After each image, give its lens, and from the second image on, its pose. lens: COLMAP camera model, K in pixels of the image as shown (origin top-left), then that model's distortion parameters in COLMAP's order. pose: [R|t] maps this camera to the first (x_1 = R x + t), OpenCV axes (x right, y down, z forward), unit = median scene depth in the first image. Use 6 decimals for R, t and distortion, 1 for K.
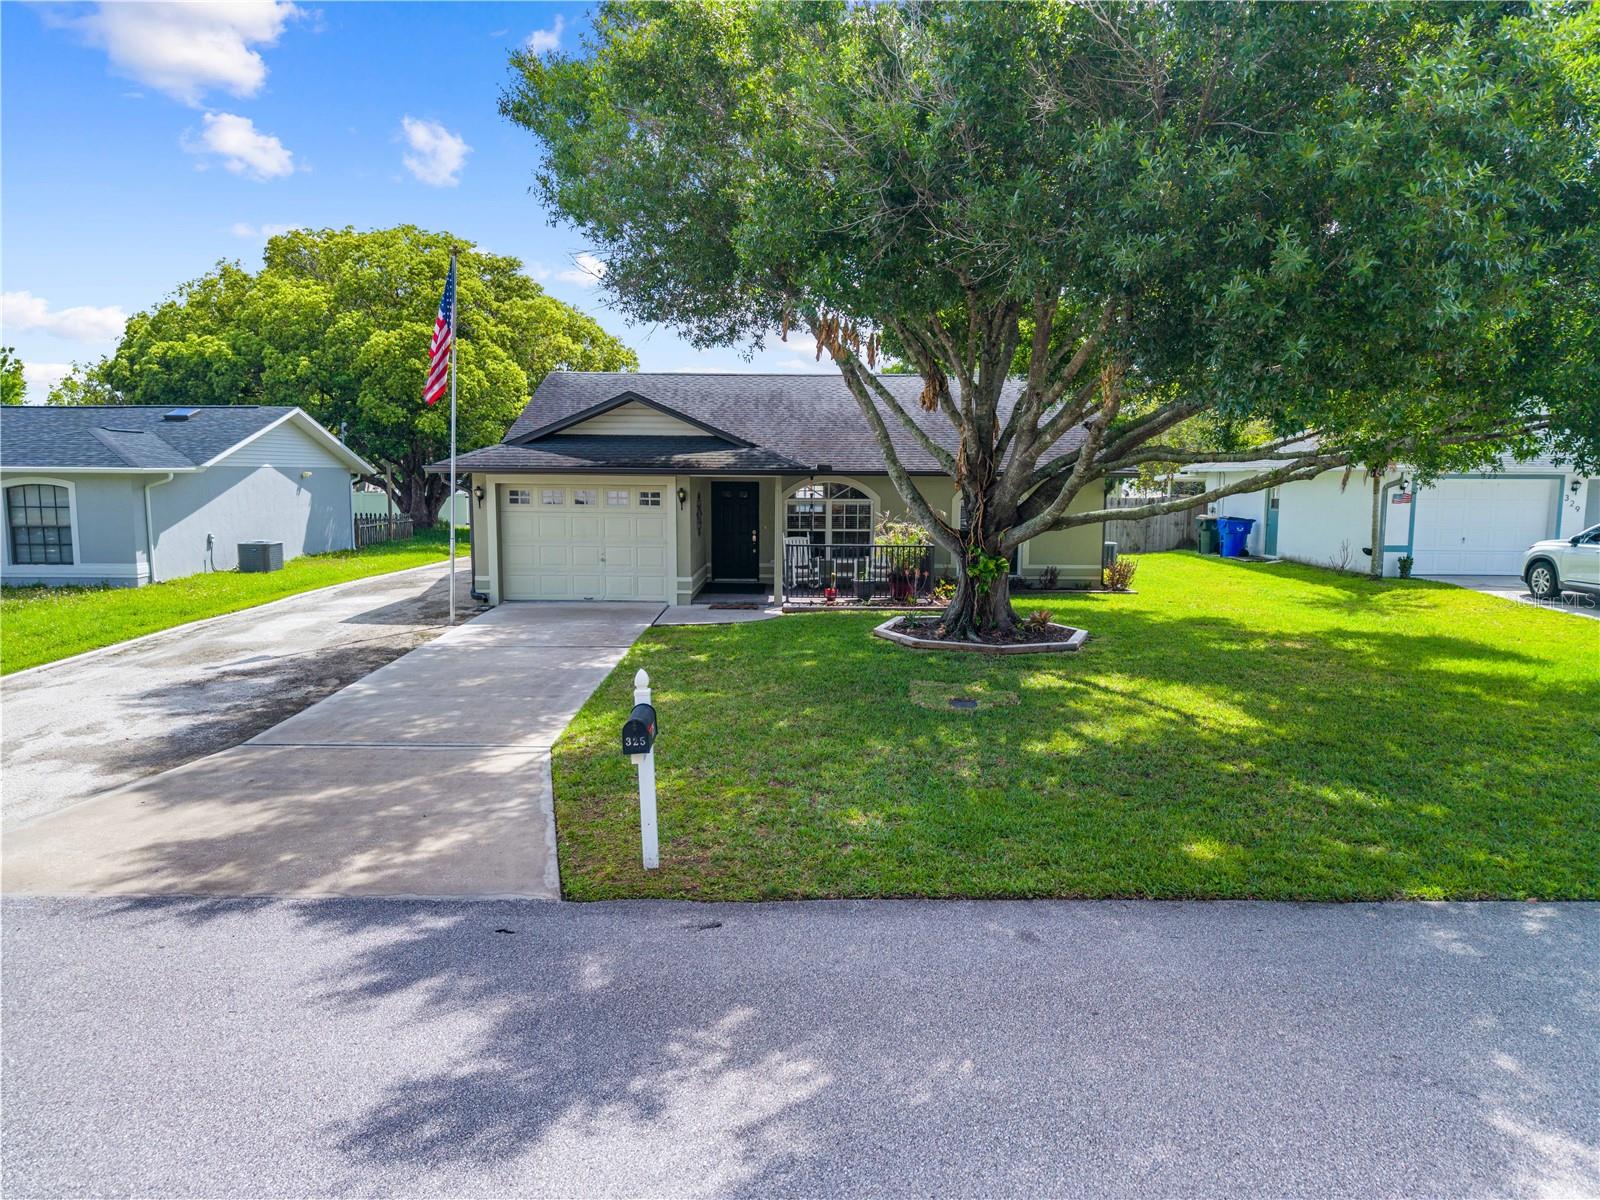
lens RADIAL K [[1071.2, 0, 800.0], [0, 1071.2, 600.0], [0, 0, 1]] dist [0.035088, -0.036510]
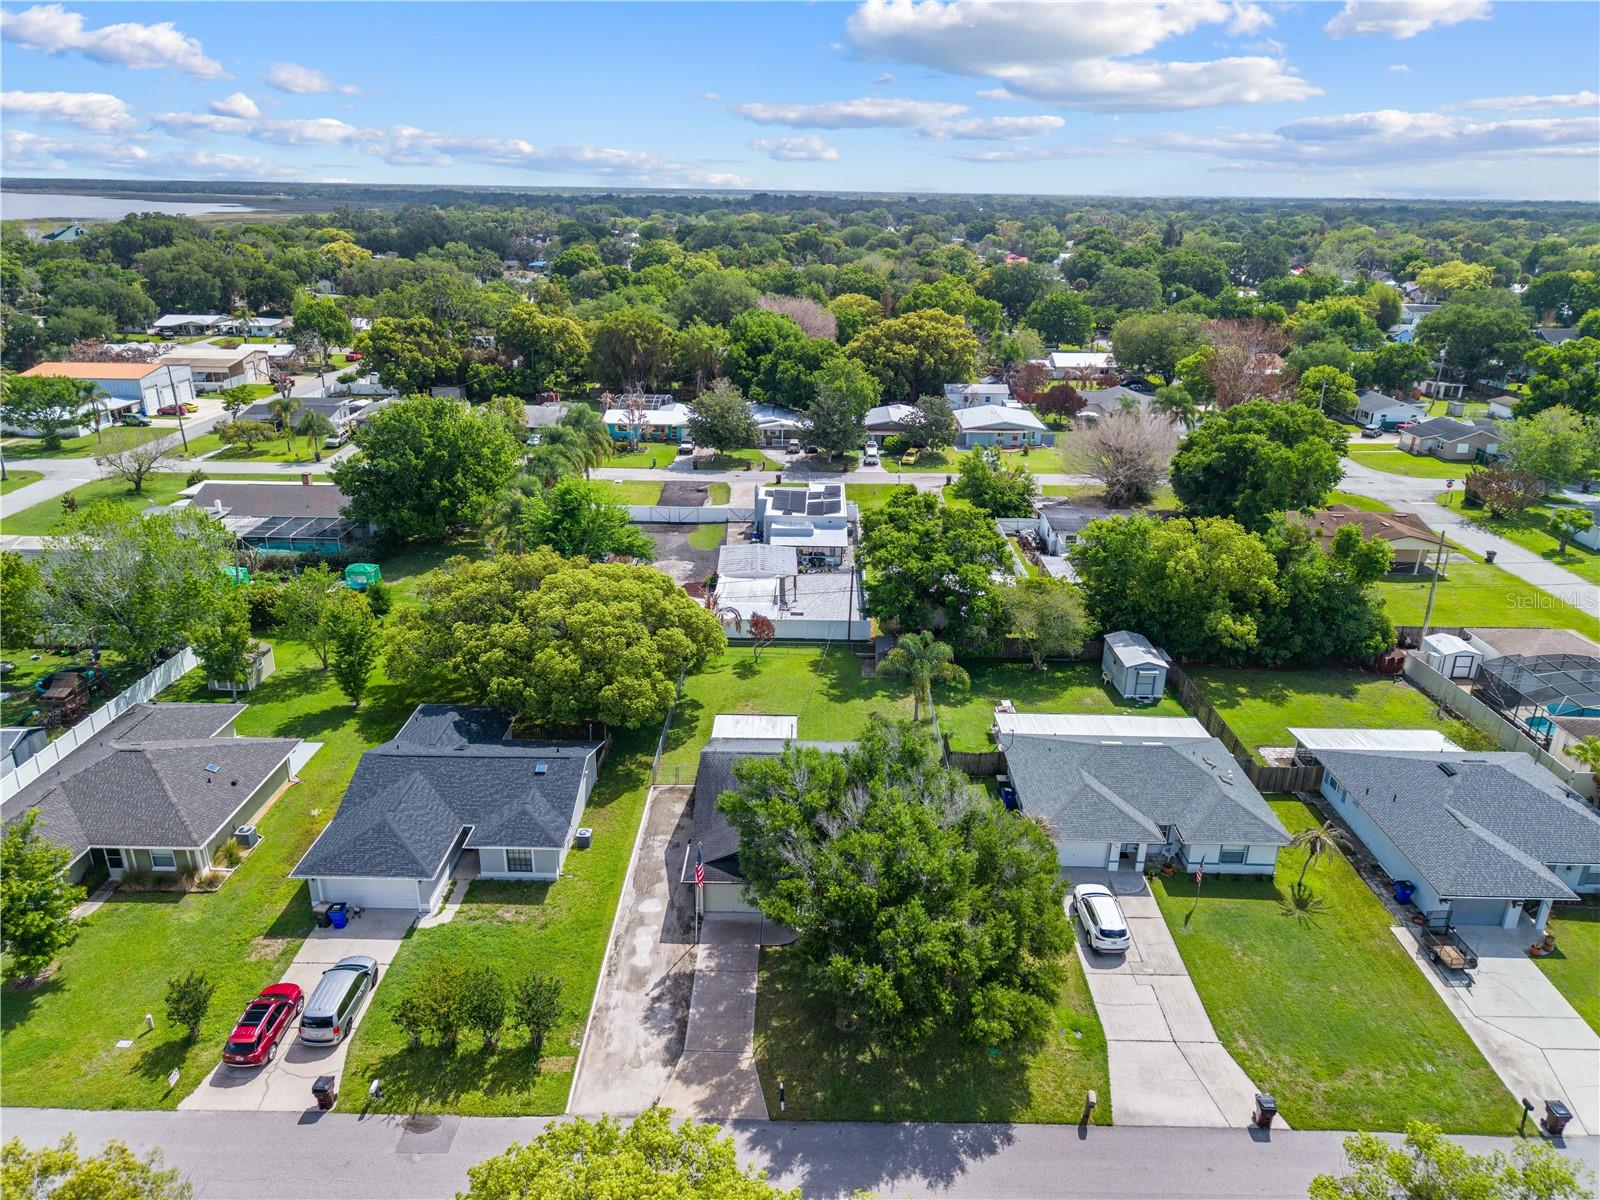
lens RADIAL K [[1088.3, 0, 796.6], [0, 1088.3, 563.6], [0, 0, 1]] dist [0.042860, -0.051604]
pose [[0.999908, 0.010333, -0.008839, -0.016414], [-0.008208, 0.976913, 0.213478, -1.544628], [0.010840, -0.213386, 0.976908, -1.646067]]
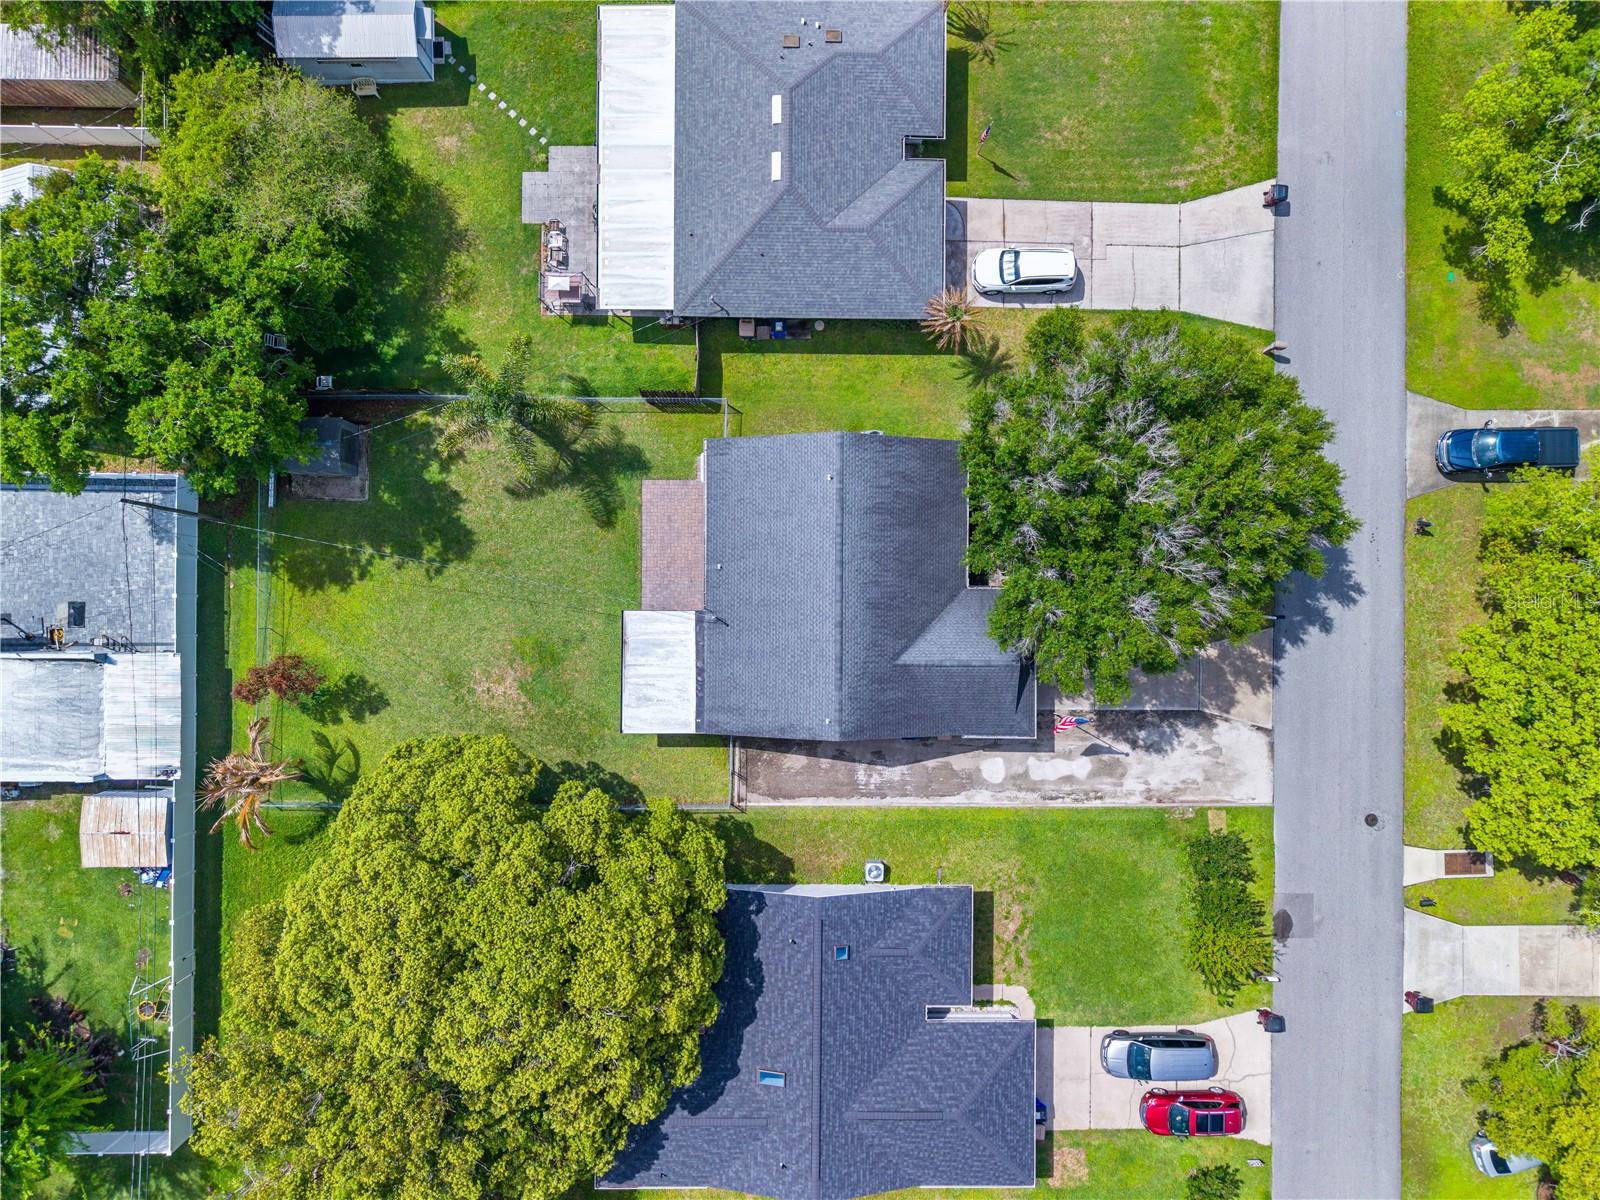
lens RADIAL K [[1081.2, 0, 803.2], [0, 1081.2, 595.4], [0, 0, 1]] dist [0.034011, -0.038643]
pose [[0.003100, -0.999994, 0.001268, -0.010146], [0.090458, 0.001543, 0.995899, -2.652794], [-0.995895, -0.002973, 0.090462, 1.267790]]
